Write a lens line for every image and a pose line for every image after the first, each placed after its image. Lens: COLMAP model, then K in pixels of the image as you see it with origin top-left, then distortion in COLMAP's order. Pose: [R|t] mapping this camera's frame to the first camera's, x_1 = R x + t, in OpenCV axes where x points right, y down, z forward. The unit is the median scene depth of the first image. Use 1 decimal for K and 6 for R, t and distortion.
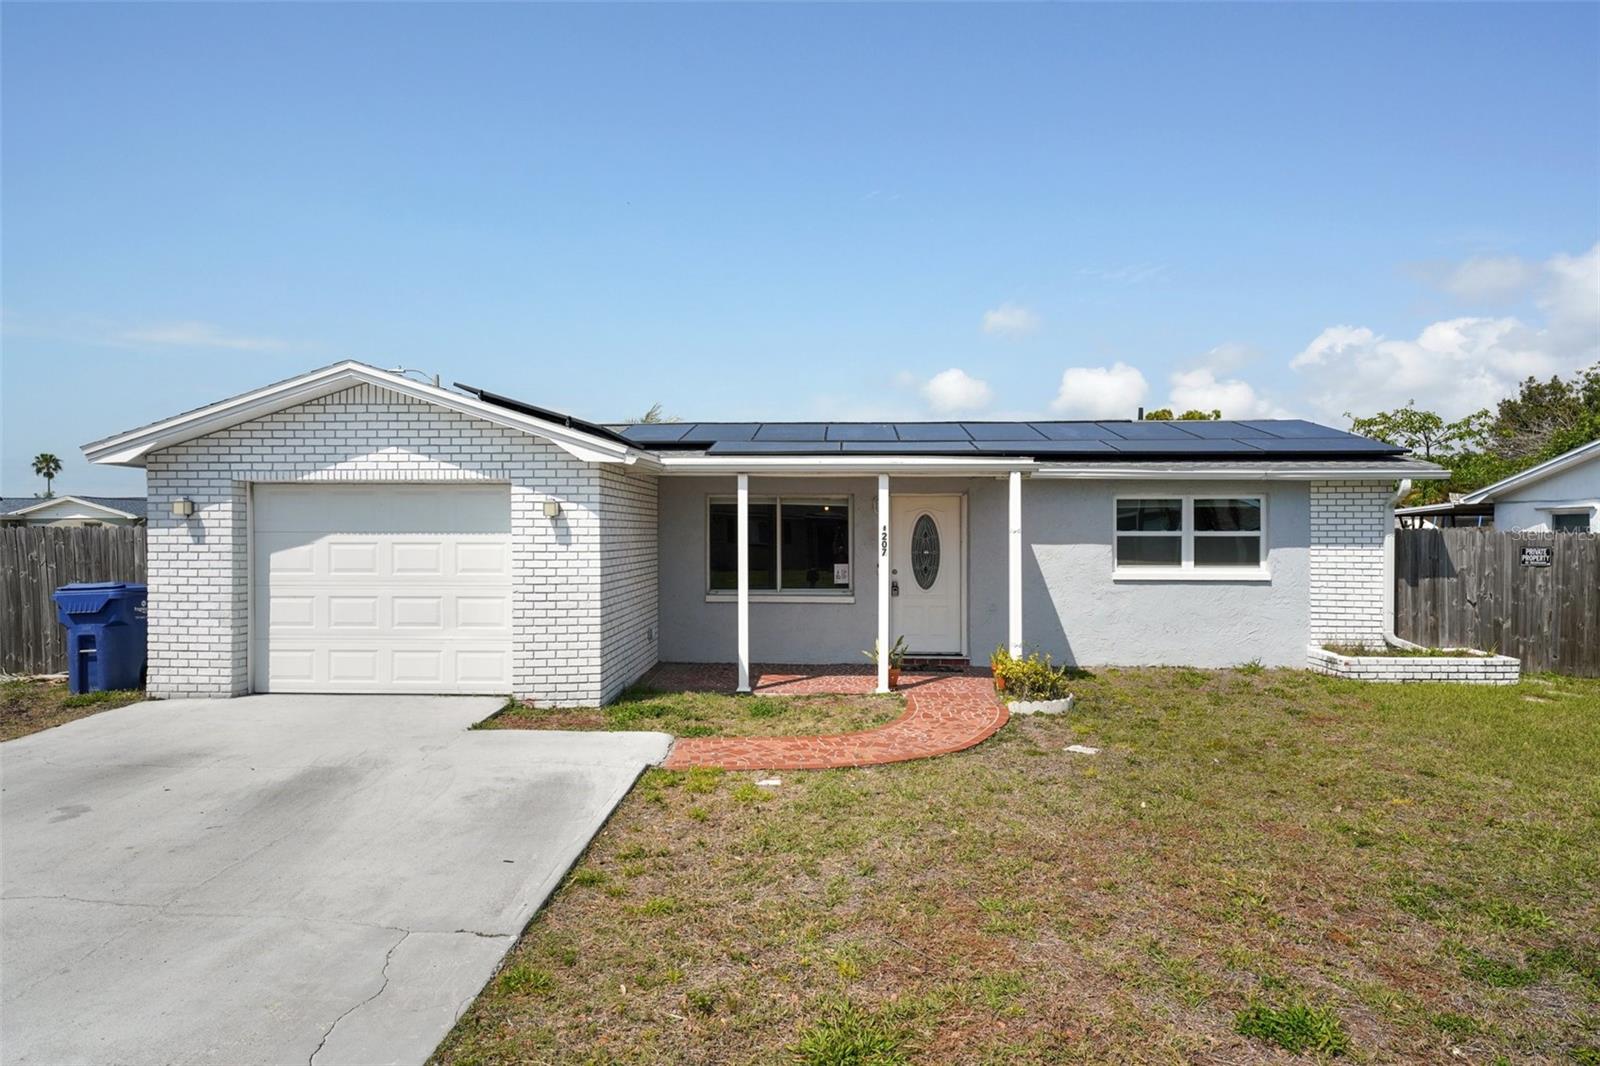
lens RADIAL K [[911.4, 0, 800.9], [0, 911.4, 532.3], [0, 0, 1]] dist [0.011544, -0.001061]
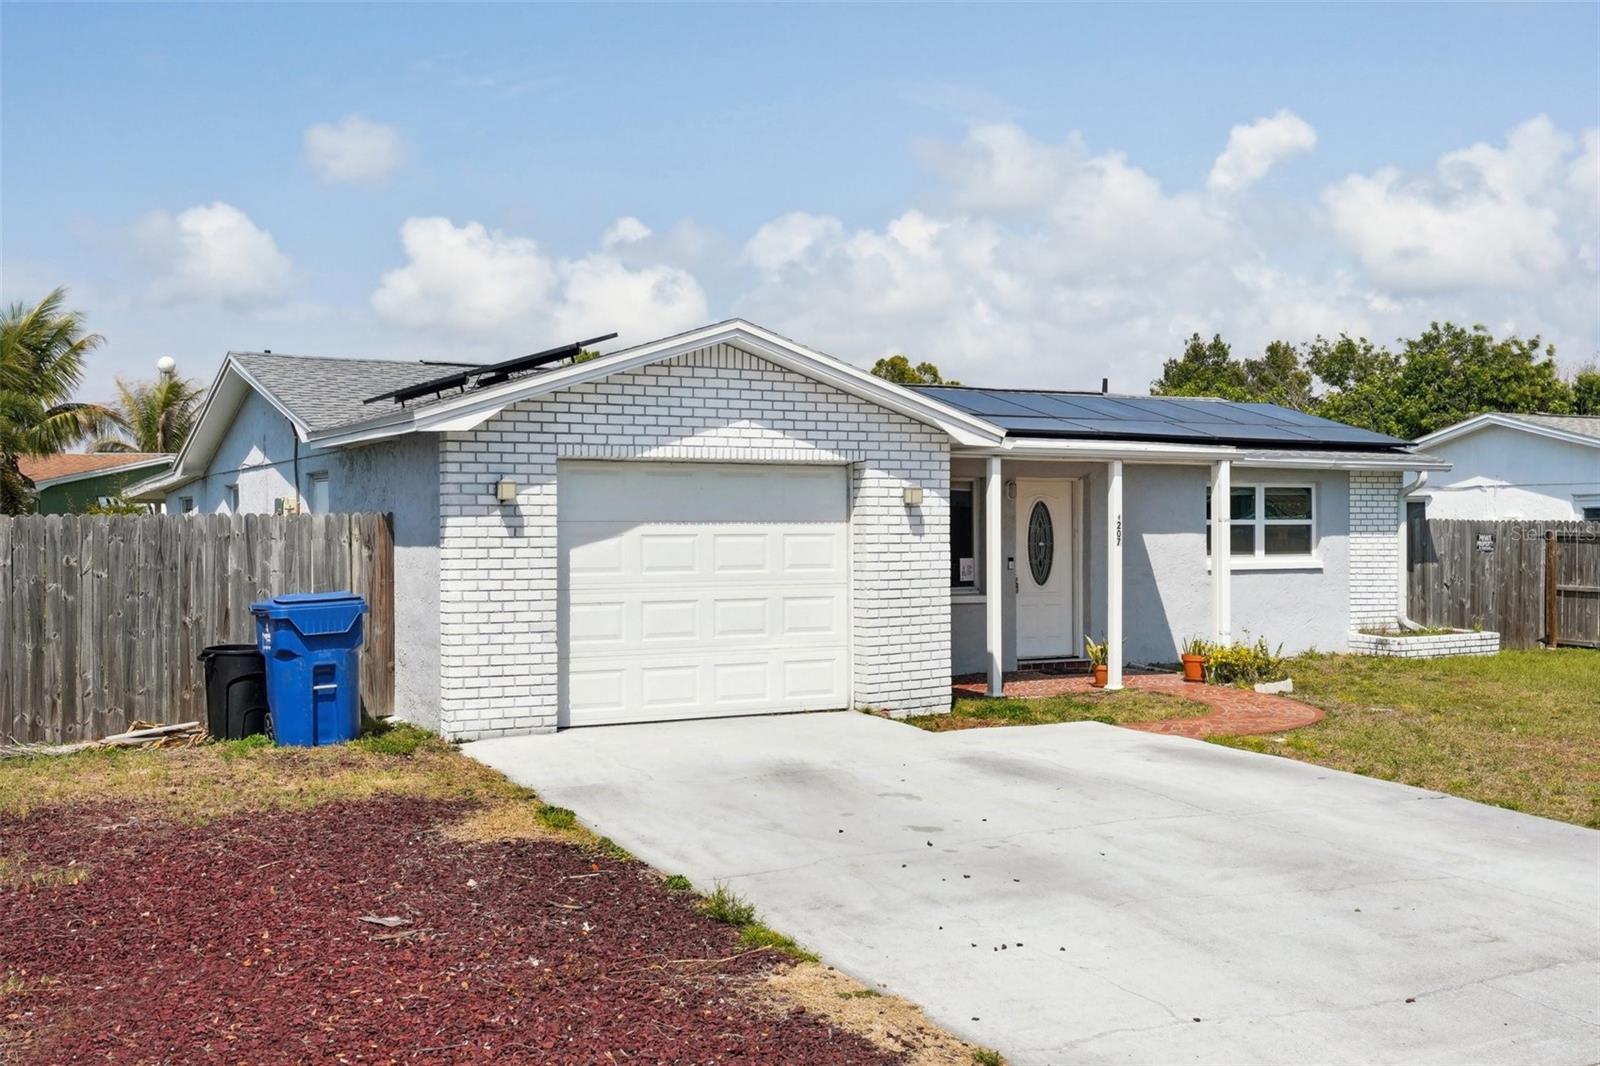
lens RADIAL K [[1670.5, 0, 800.4], [0, 1670.5, 532.5], [0, 0, 1]] dist [0.012285, 0.000000]
pose [[0.845033, -0.005072, 0.534690, -1.165155], [0.002247, 0.999980, 0.005935, 0.000916], [-0.534709, -0.003814, 0.845027, -0.311381]]
